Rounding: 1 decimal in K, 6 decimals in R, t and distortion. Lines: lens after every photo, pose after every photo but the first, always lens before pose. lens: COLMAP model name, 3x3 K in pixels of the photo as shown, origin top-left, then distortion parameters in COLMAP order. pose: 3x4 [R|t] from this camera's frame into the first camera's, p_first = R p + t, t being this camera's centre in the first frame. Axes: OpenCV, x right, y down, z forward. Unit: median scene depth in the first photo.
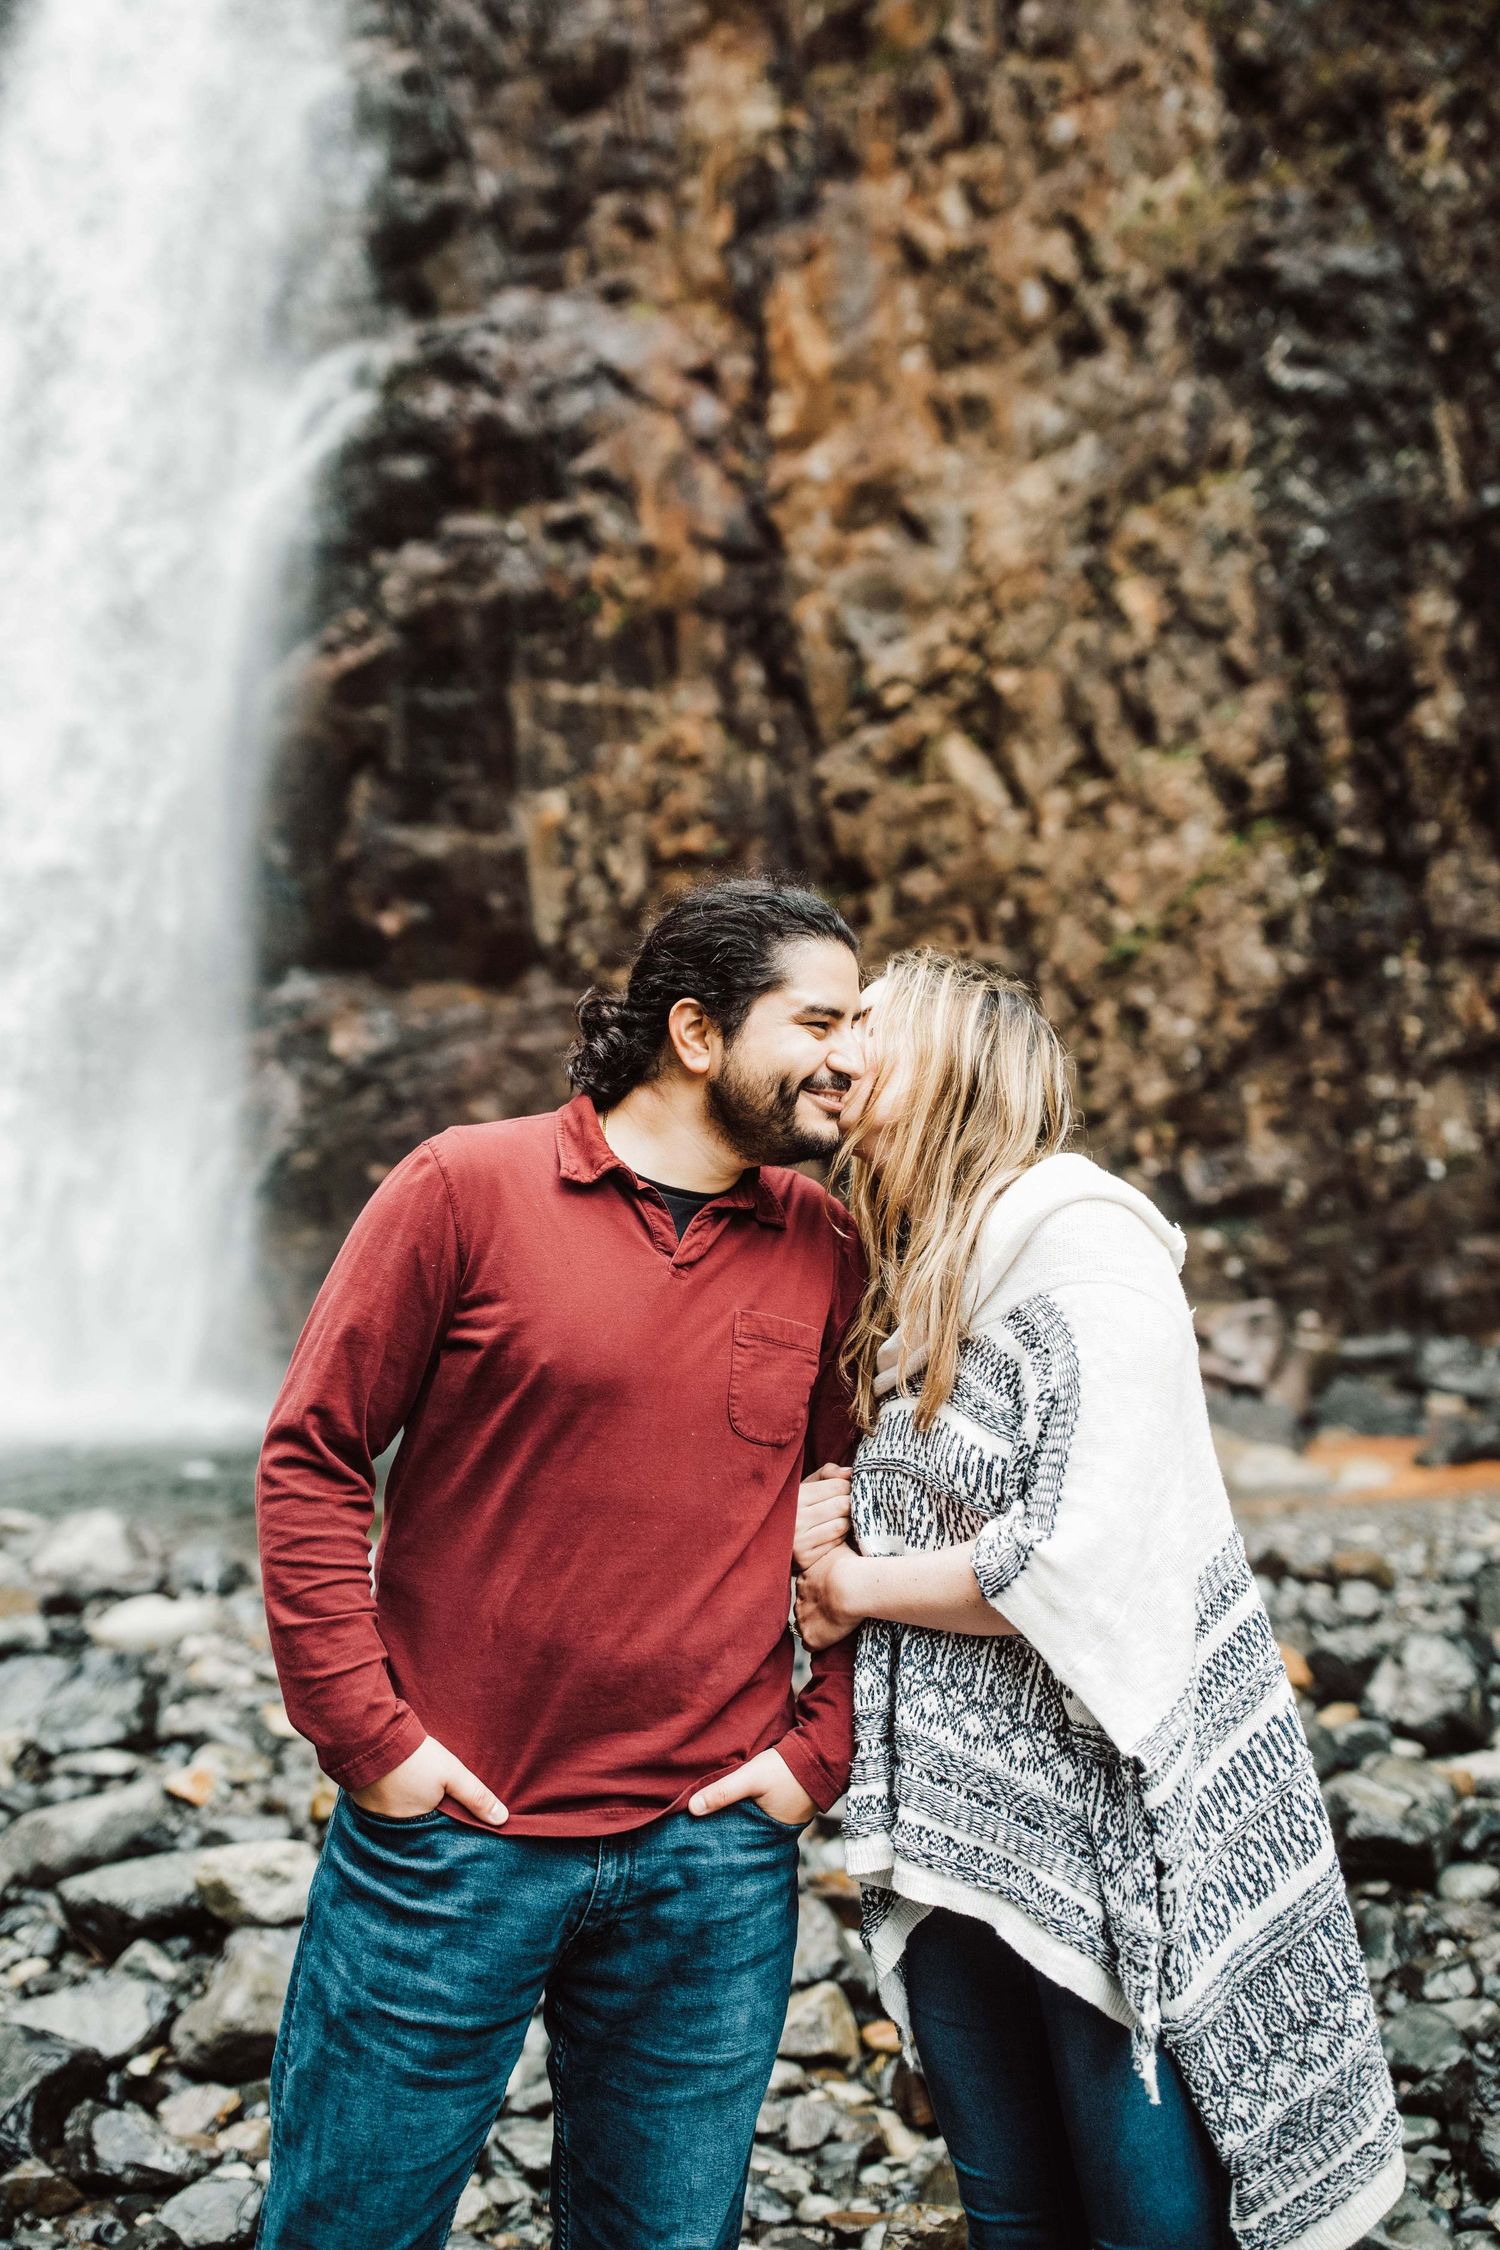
lens RADIAL K [[2329.2, 0, 709.0], [0, 2329.2, 1068.5], [0, 0, 1]] dist [-0.005852, -0.003635]
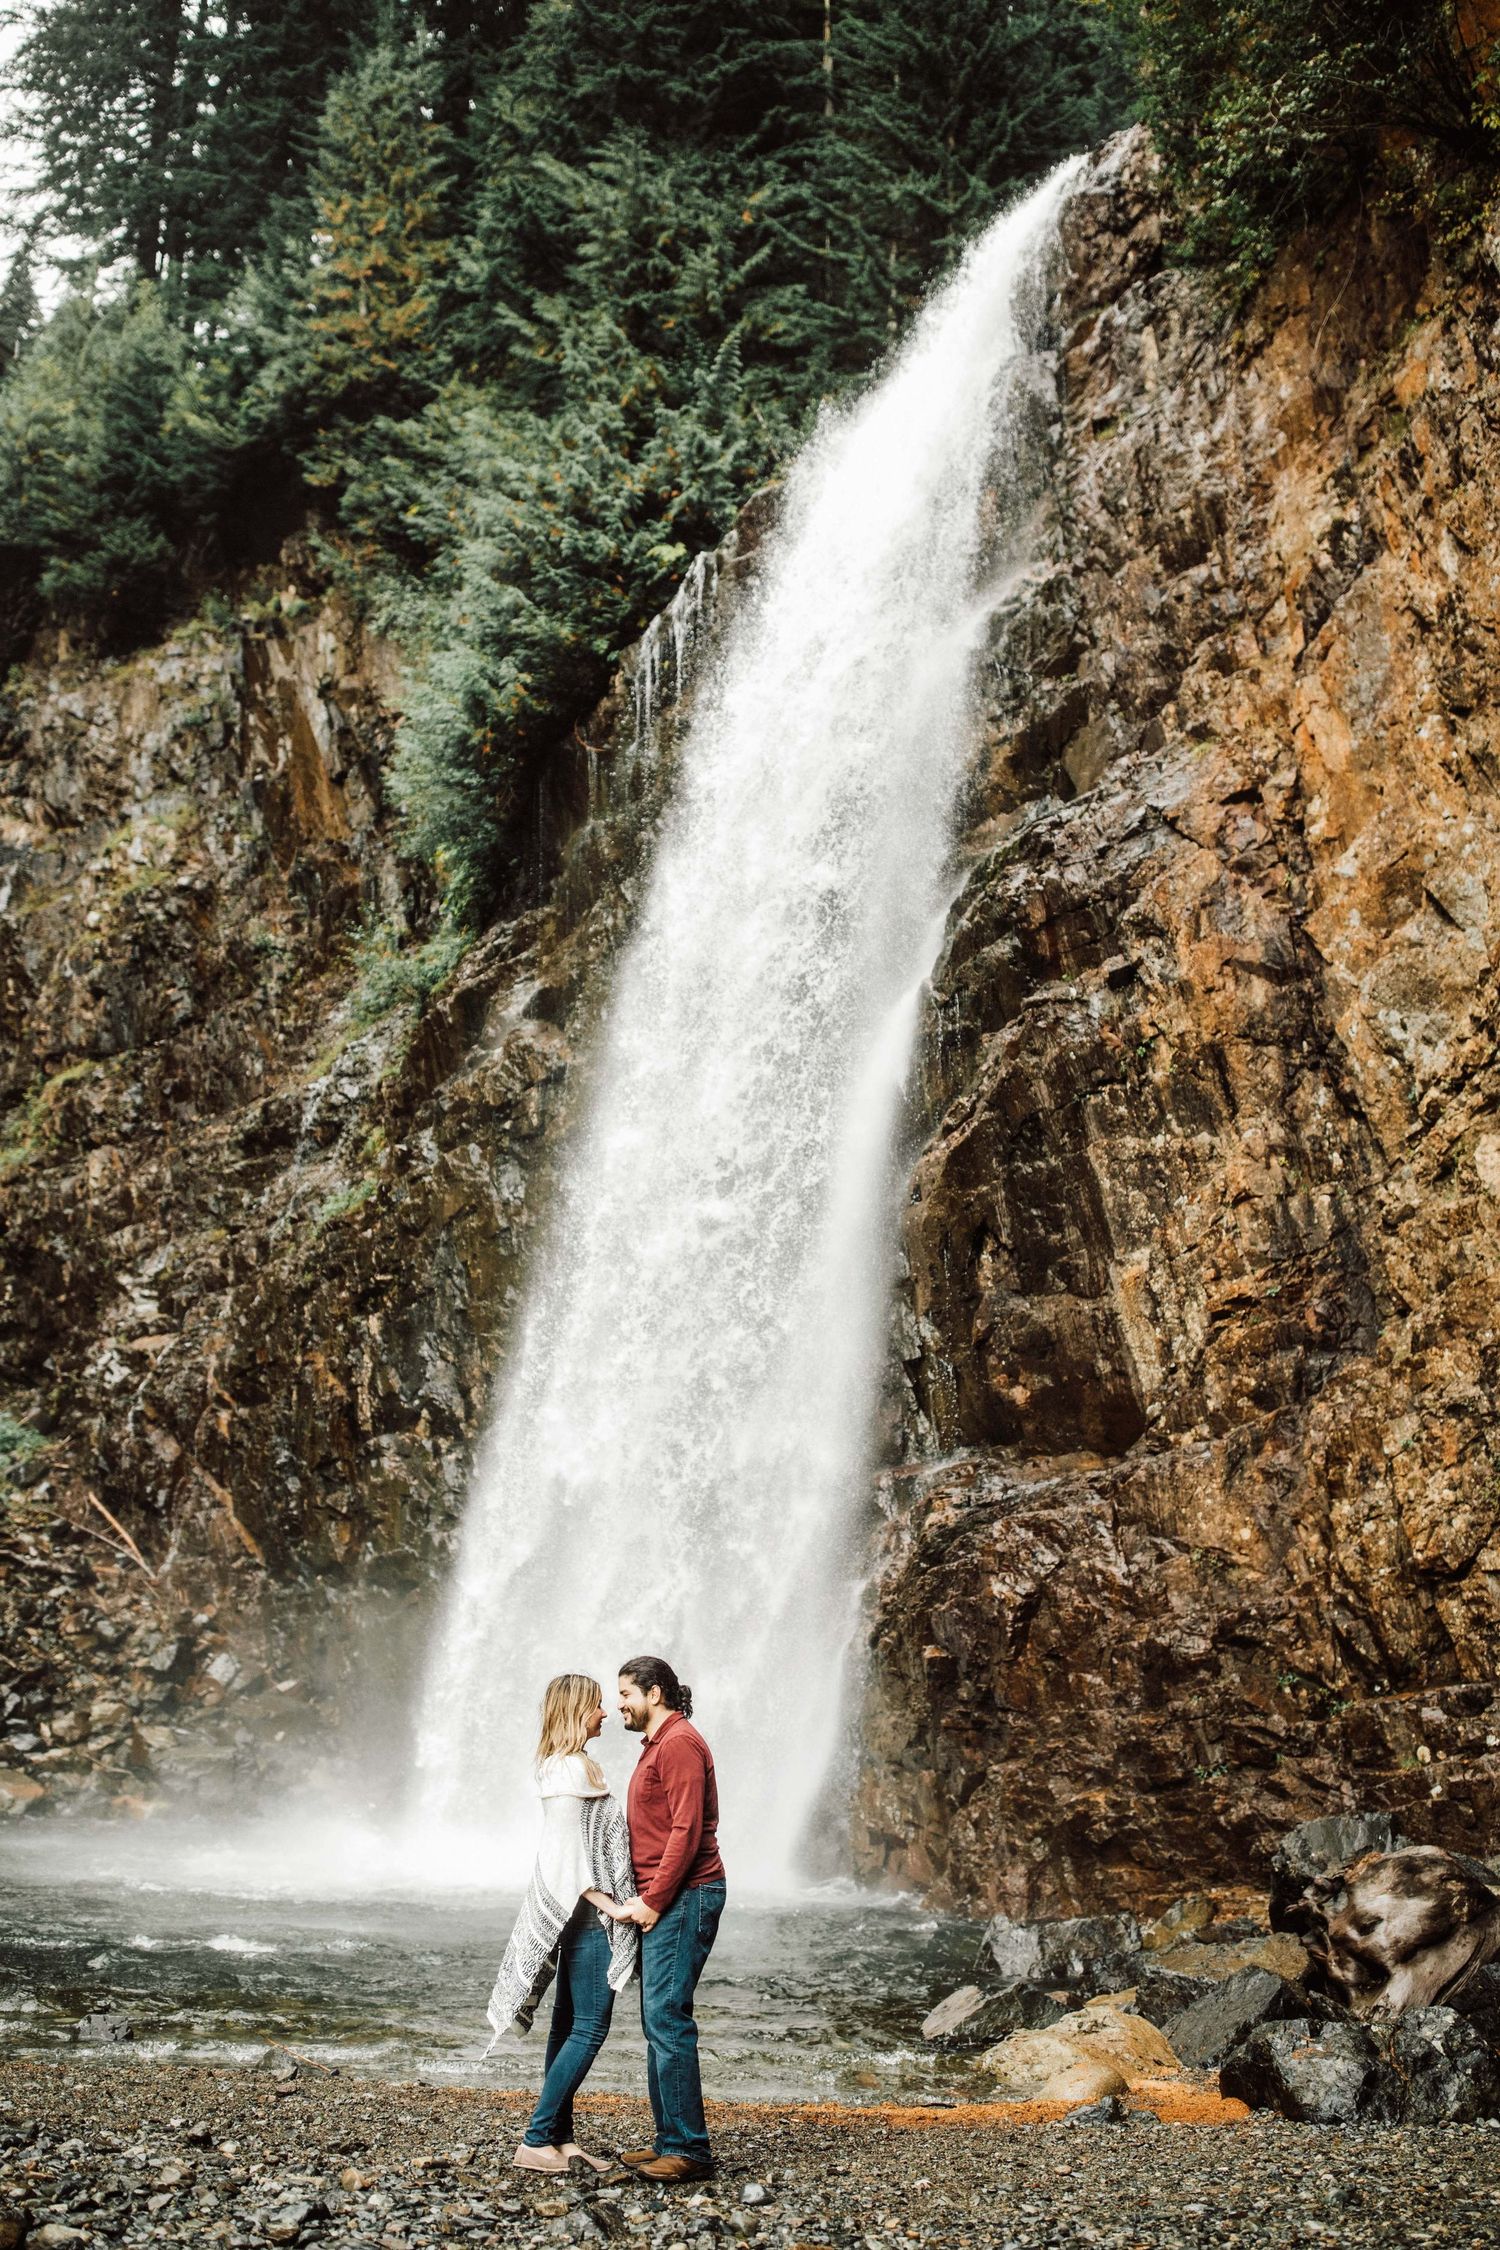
lens RADIAL K [[2199.9, 0, 747.0], [0, 2199.9, 1130.8], [0, 0, 1]] dist [-0.002653, -0.008256]
pose [[0.764797, -0.139669, -0.628950, 0.413350], [0.021928, 0.981297, -0.191248, 0.004026], [0.643898, 0.132474, 0.753555, 0.222089]]
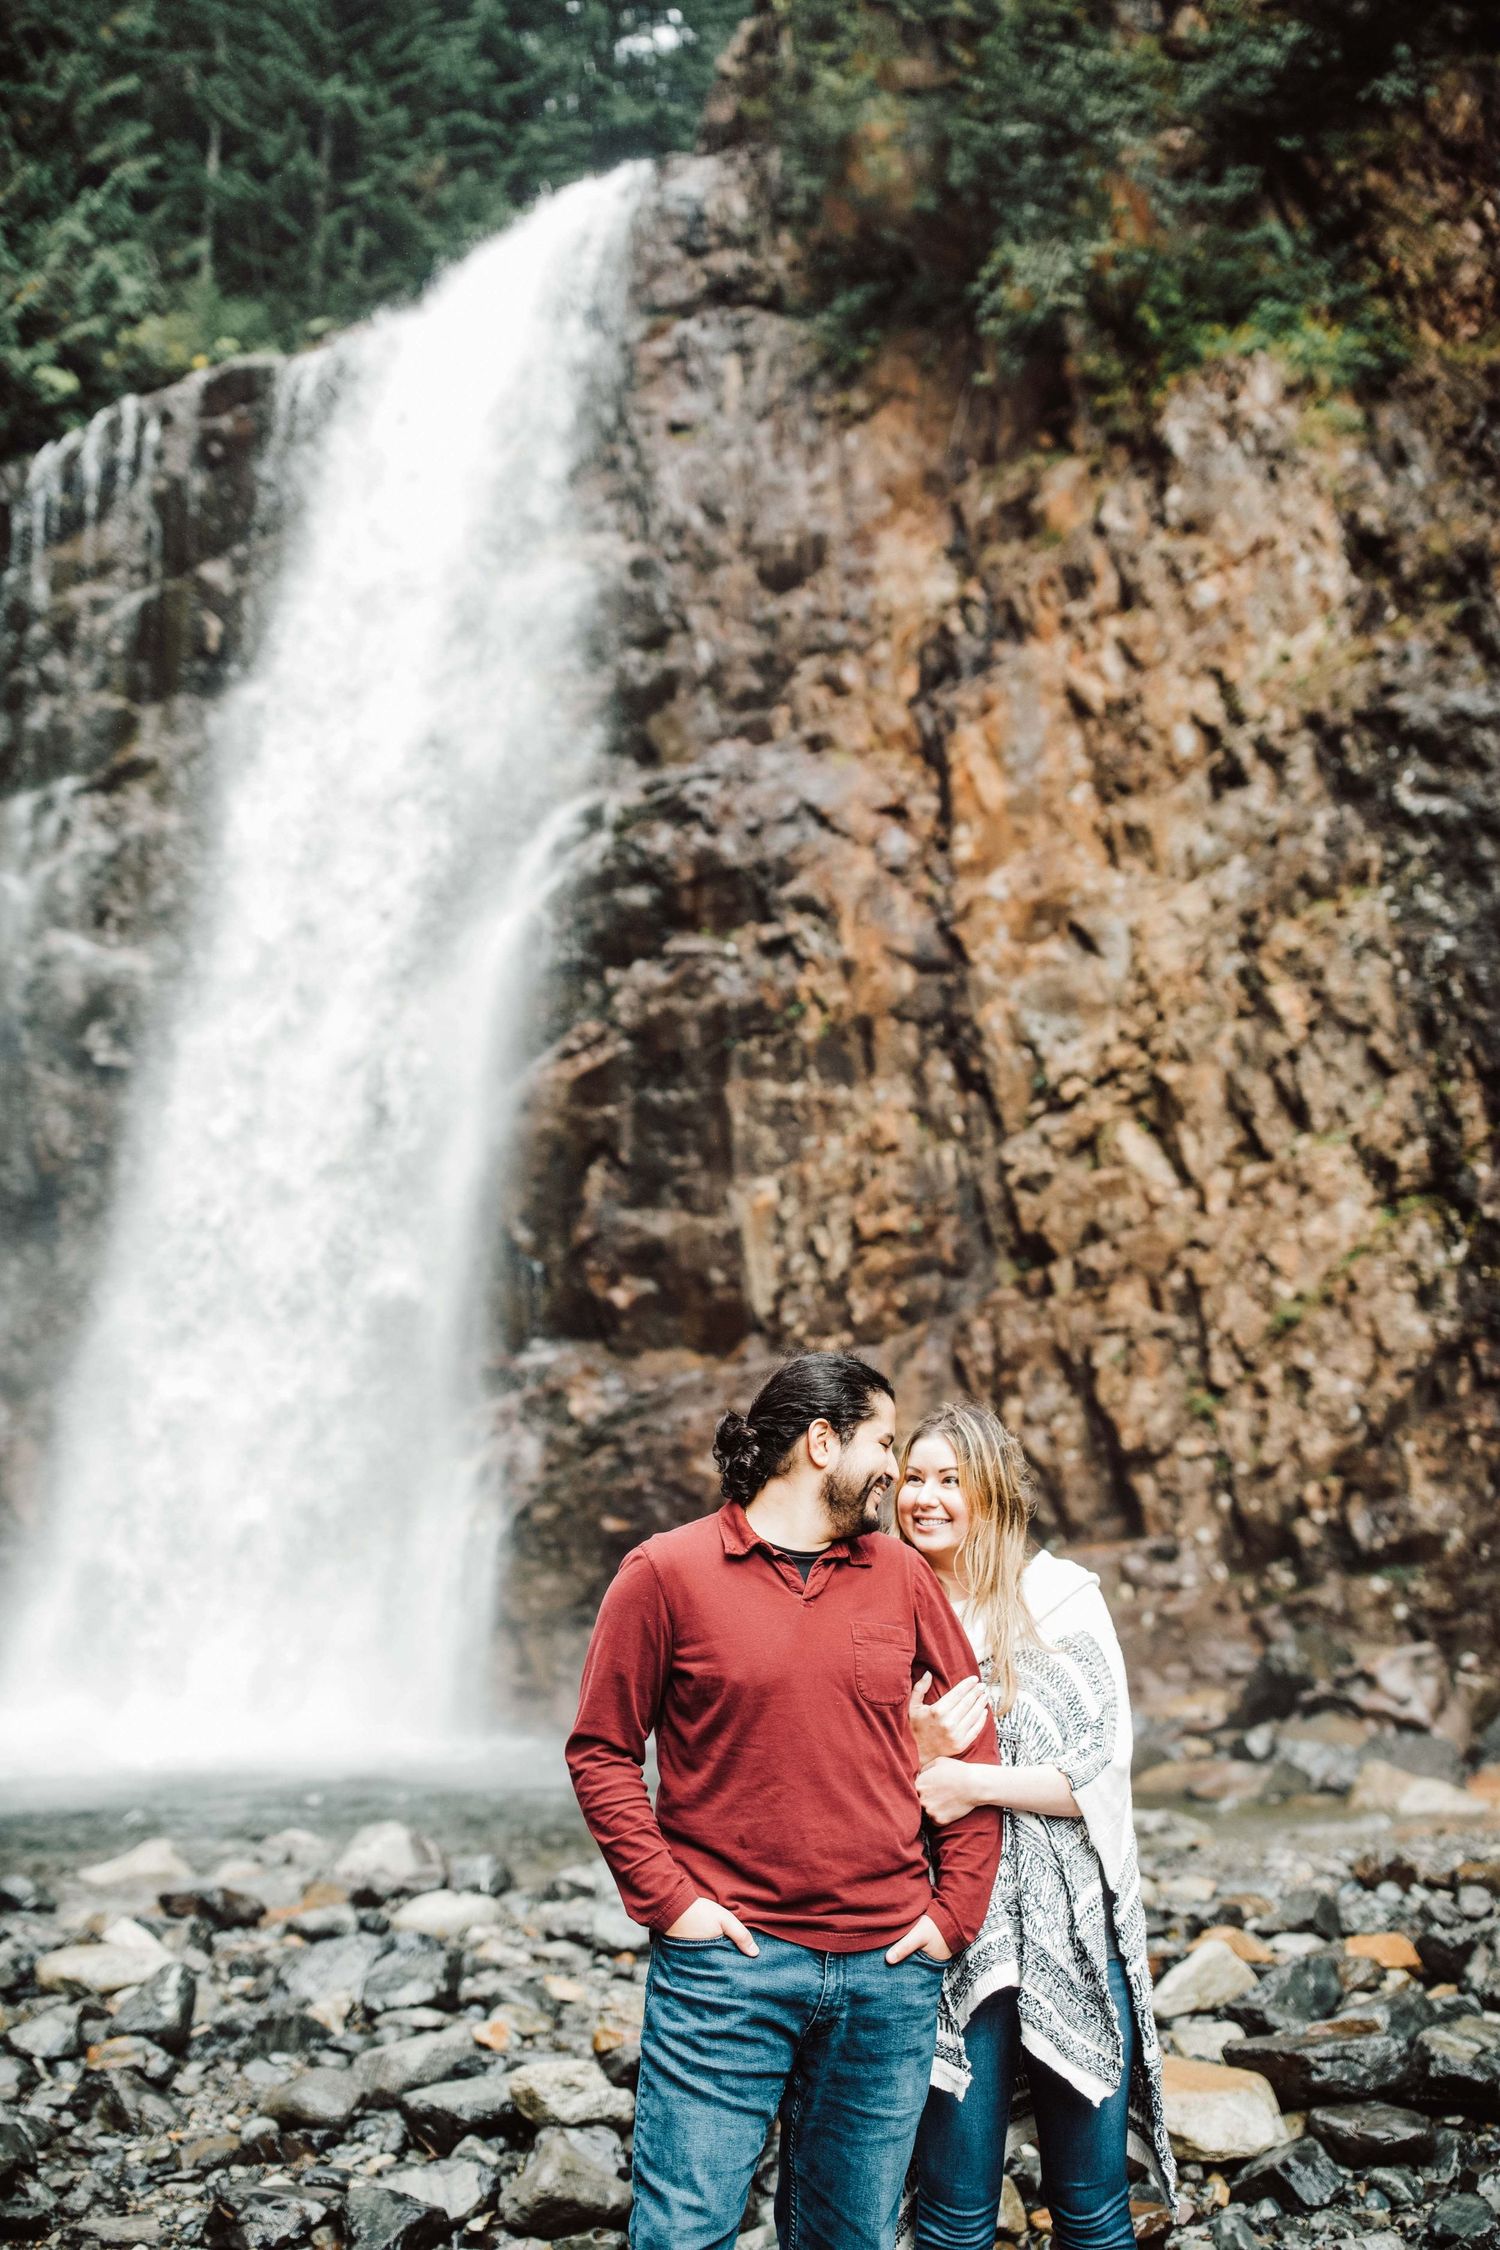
lens RADIAL K [[2199.9, 0, 747.0], [0, 2199.9, 1130.8], [0, 0, 1]] dist [-0.002653, -0.008256]
pose [[0.997194, -0.016409, -0.073047, 0.001589], [0.006773, 0.991456, -0.130263, -0.003735], [0.074560, 0.129402, 0.988785, -0.051106]]
